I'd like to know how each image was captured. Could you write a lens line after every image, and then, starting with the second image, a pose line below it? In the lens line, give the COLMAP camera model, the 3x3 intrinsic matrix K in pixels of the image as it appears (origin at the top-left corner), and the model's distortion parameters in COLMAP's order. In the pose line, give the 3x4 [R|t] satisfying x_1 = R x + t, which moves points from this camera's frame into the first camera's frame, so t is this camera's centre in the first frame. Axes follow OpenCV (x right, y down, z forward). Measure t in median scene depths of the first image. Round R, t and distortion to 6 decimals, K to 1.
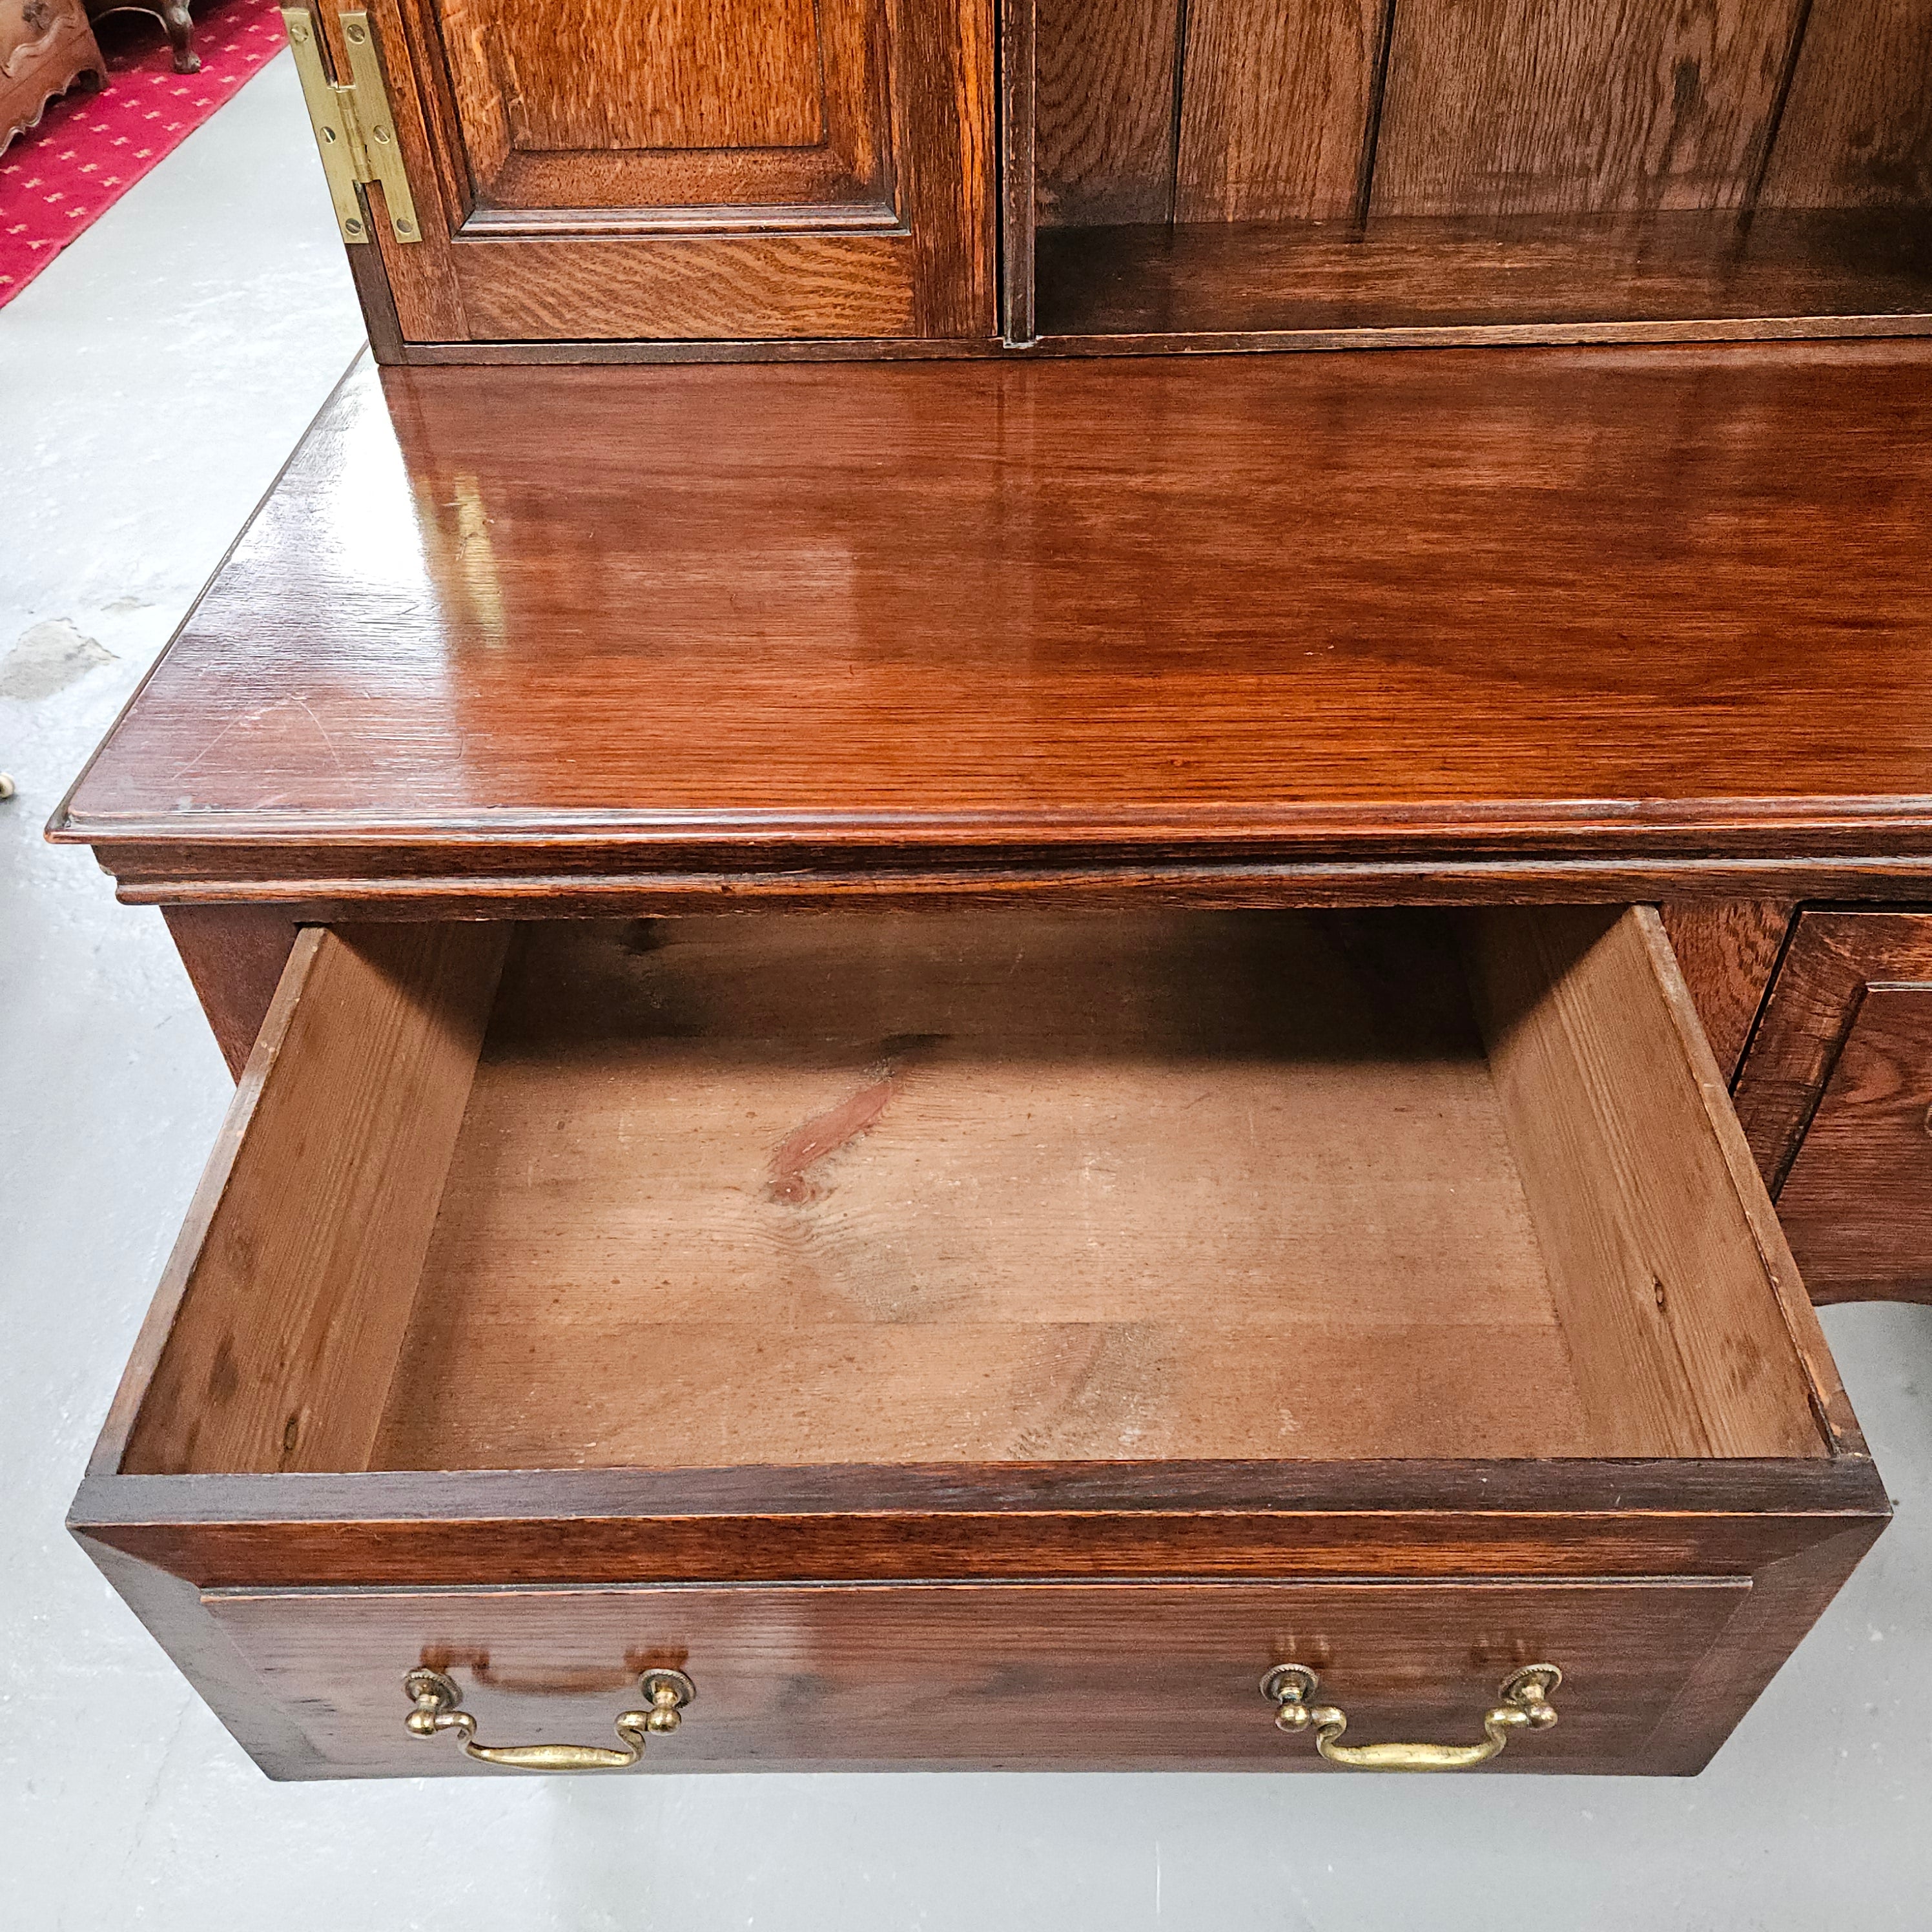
lens RADIAL K [[1723.3, 0, 953.0], [0, 1723.3, 947.4], [0, 0, 1]] dist [0.087827, -0.092055]
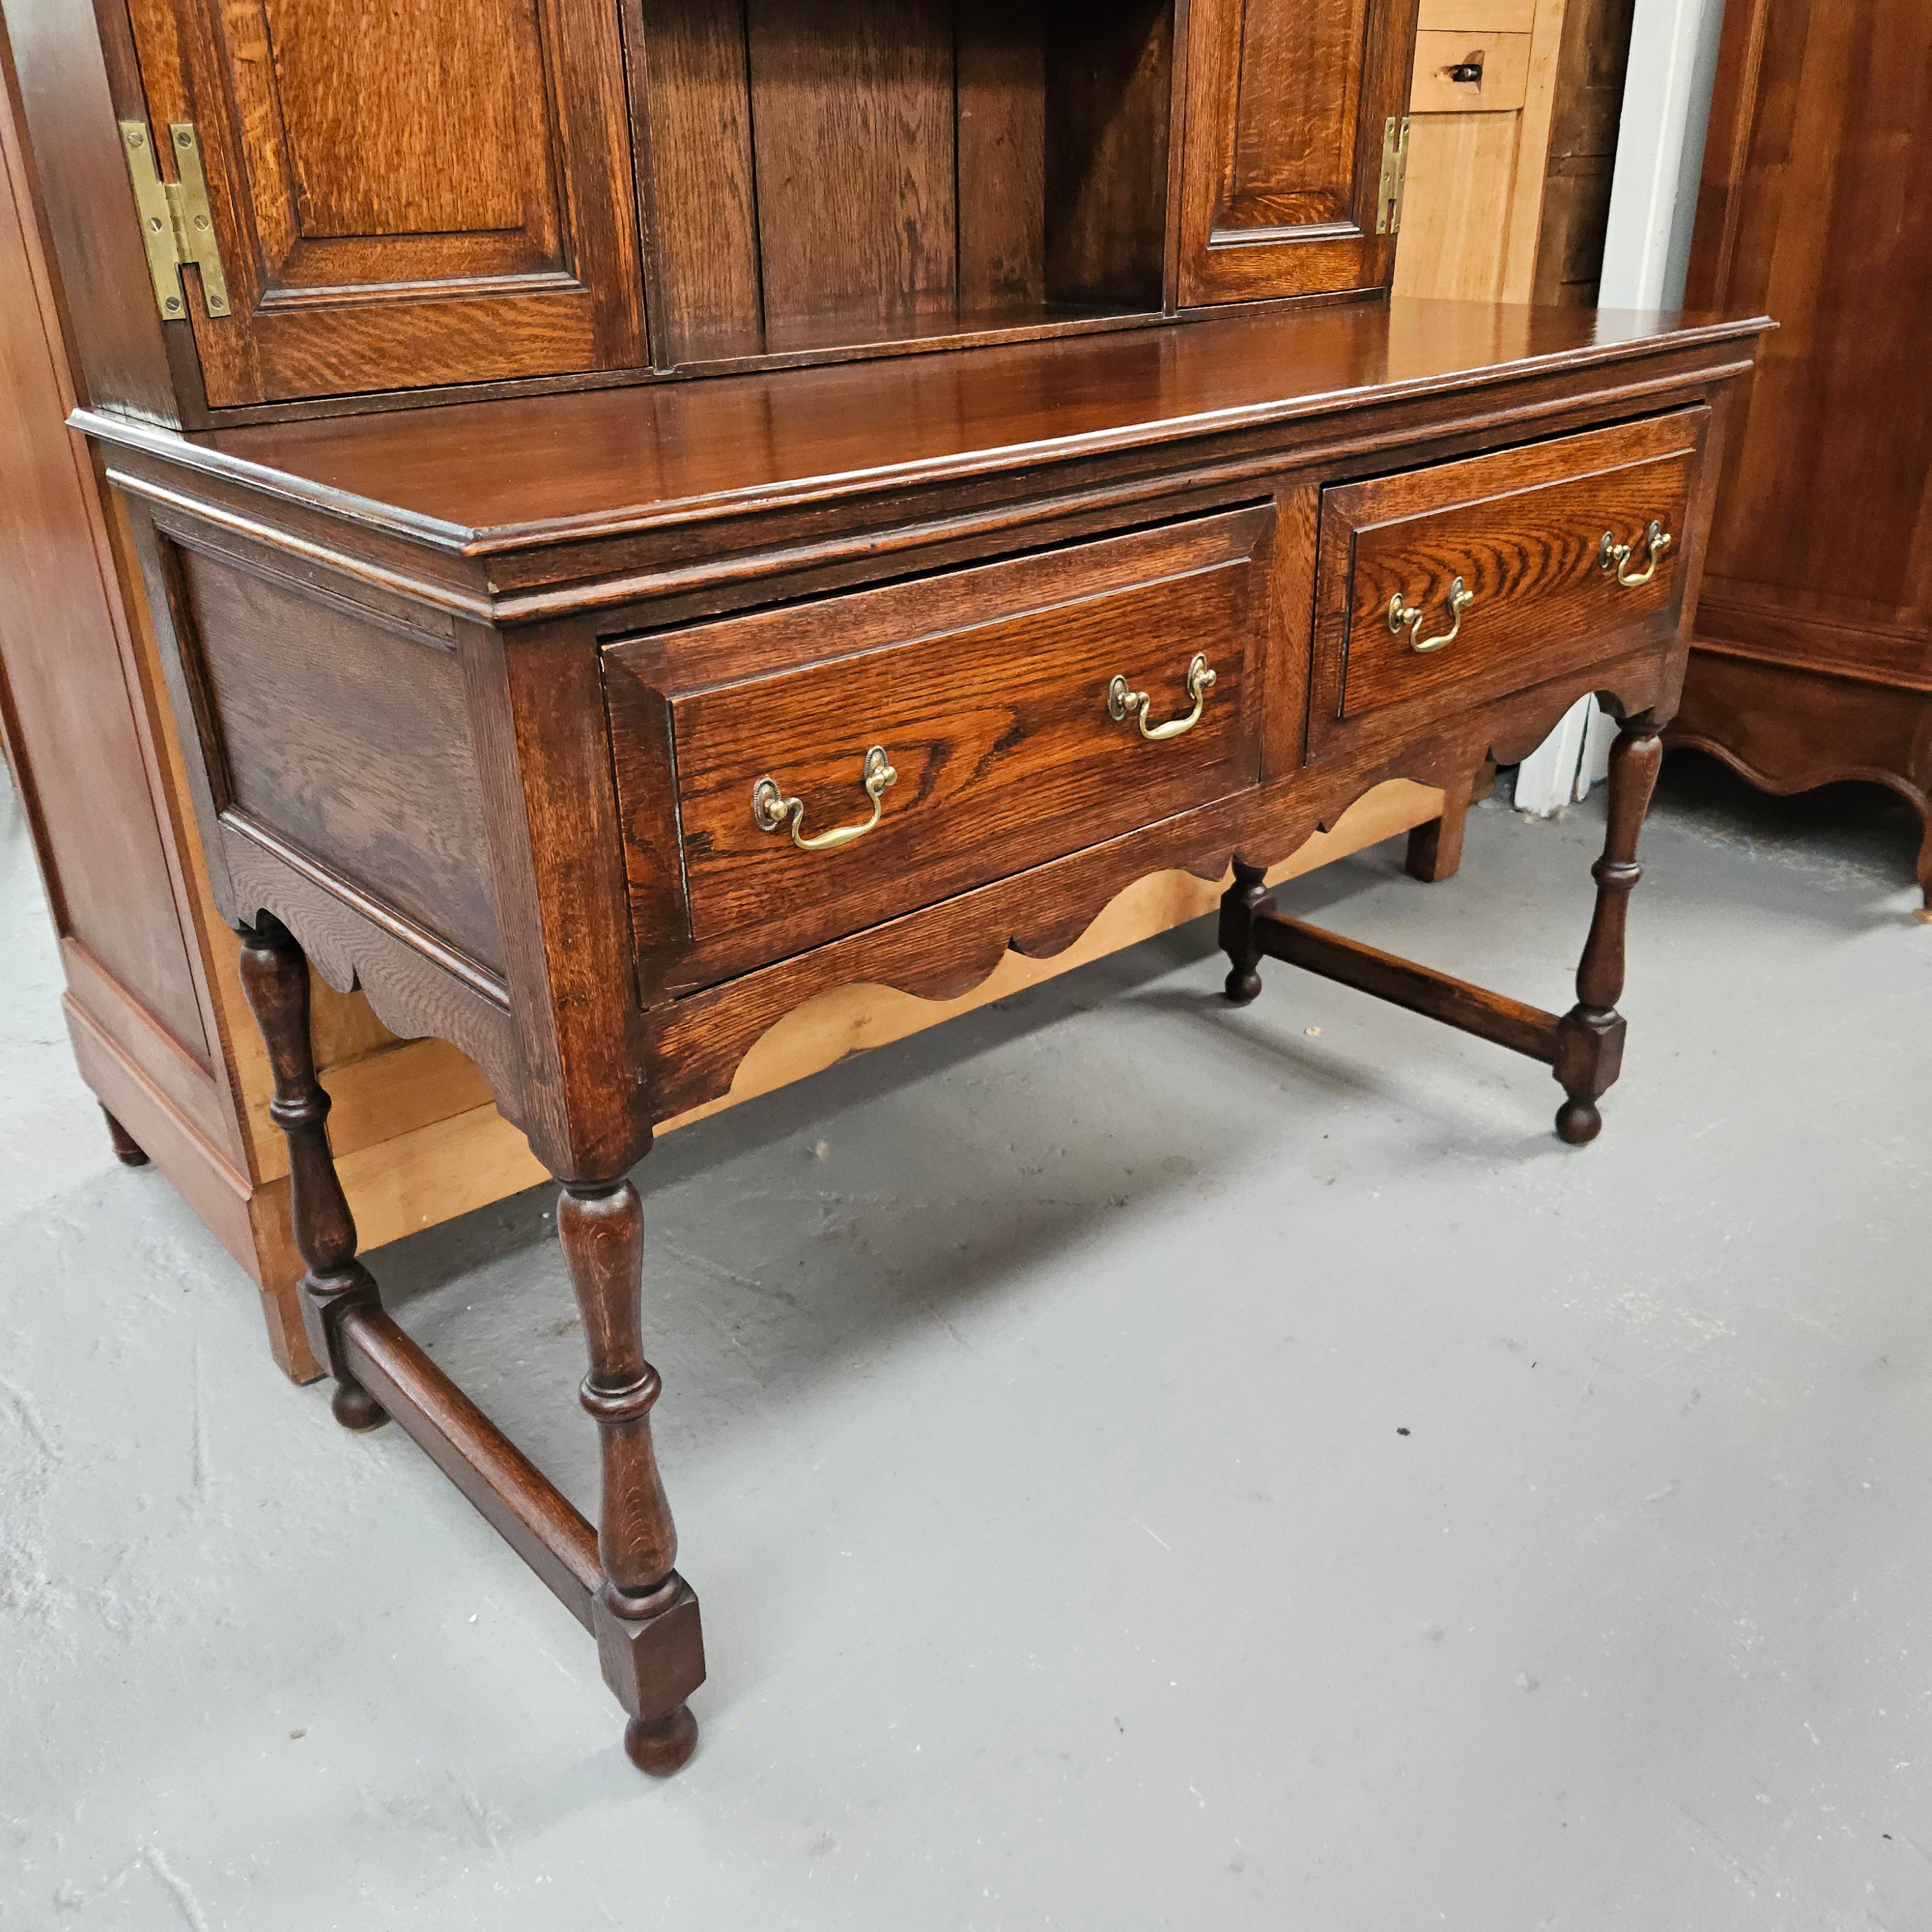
lens RADIAL K [[1723.3, 0, 968.6], [0, 1723.3, 945.6], [0, 0, 1]] dist [0.087827, -0.092055]
pose [[0.735766, -0.272574, 0.619962, -0.774749], [0.447934, 0.882455, -0.143623, 0.368822], [-0.507941, 0.383375, 0.771375, -0.018790]]
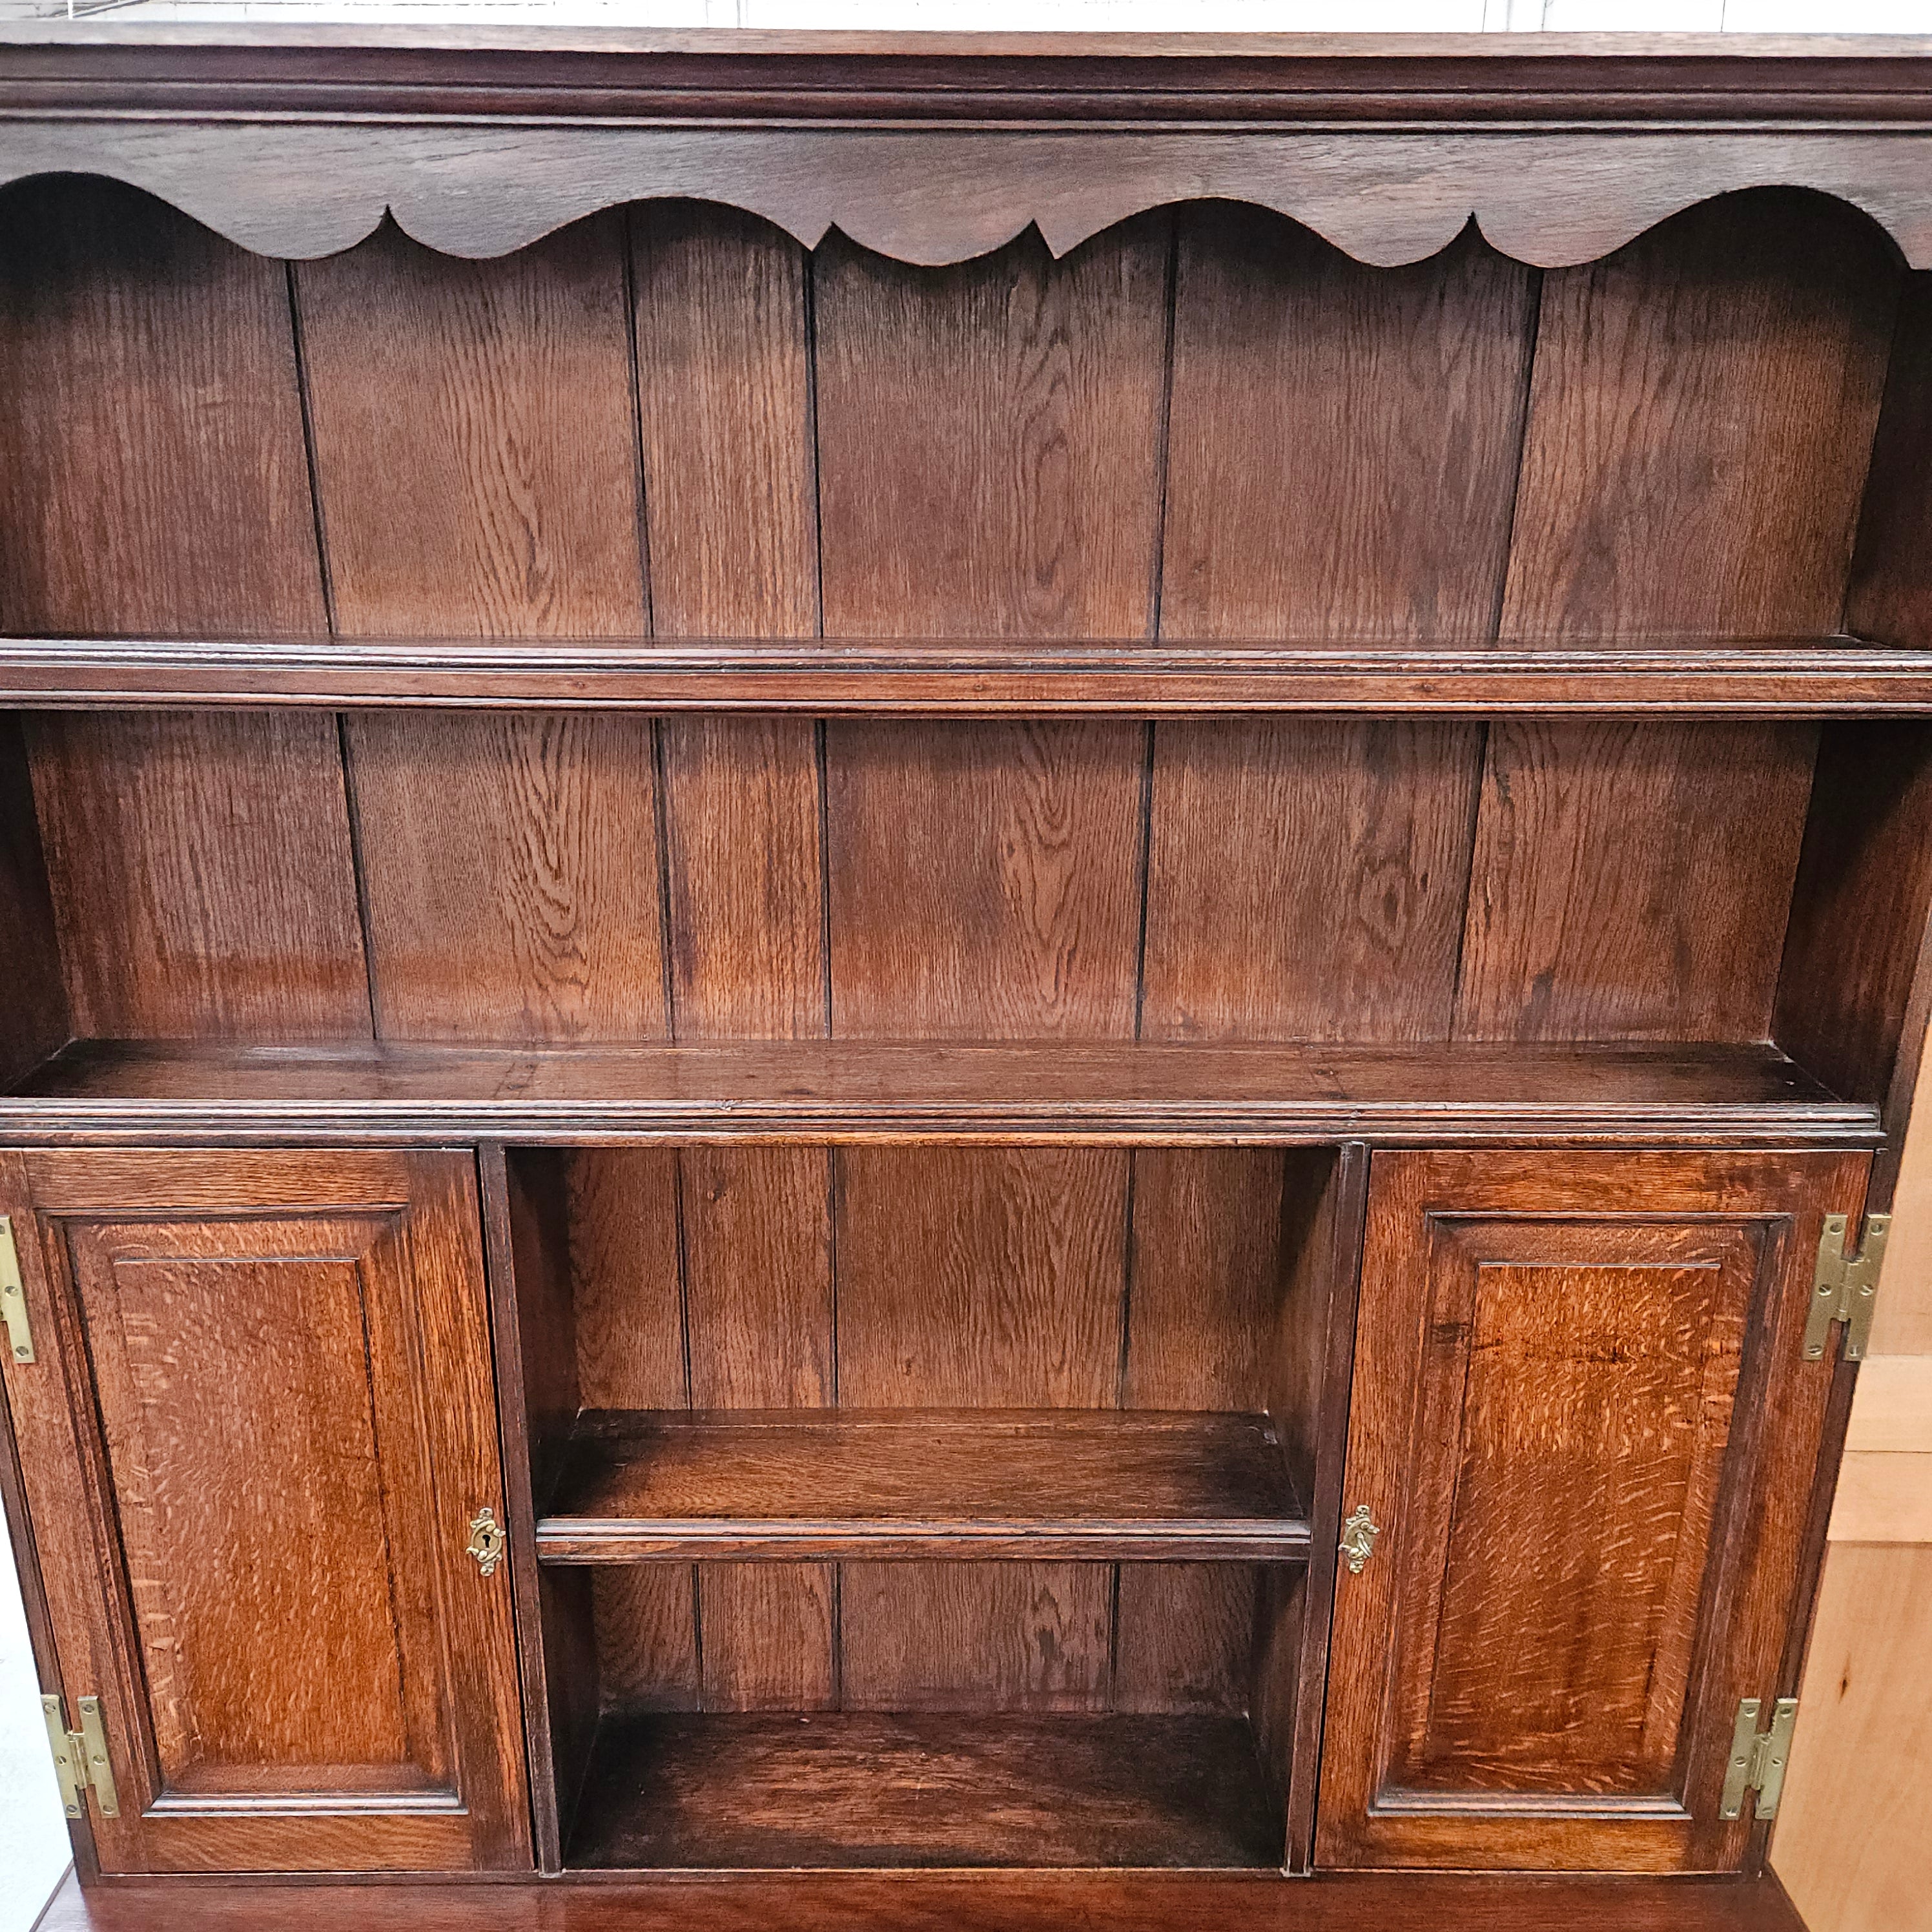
lens RADIAL K [[1723.3, 0, 941.4], [0, 1723.3, 972.6], [0, 0, 1]] dist [0.087827, -0.092055]
pose [[0.999398, 0.019585, 0.028633, 0.297645], [-0.006712, 0.918959, -0.394295, -0.461630], [-0.034035, 0.393866, 0.918538, -0.581363]]
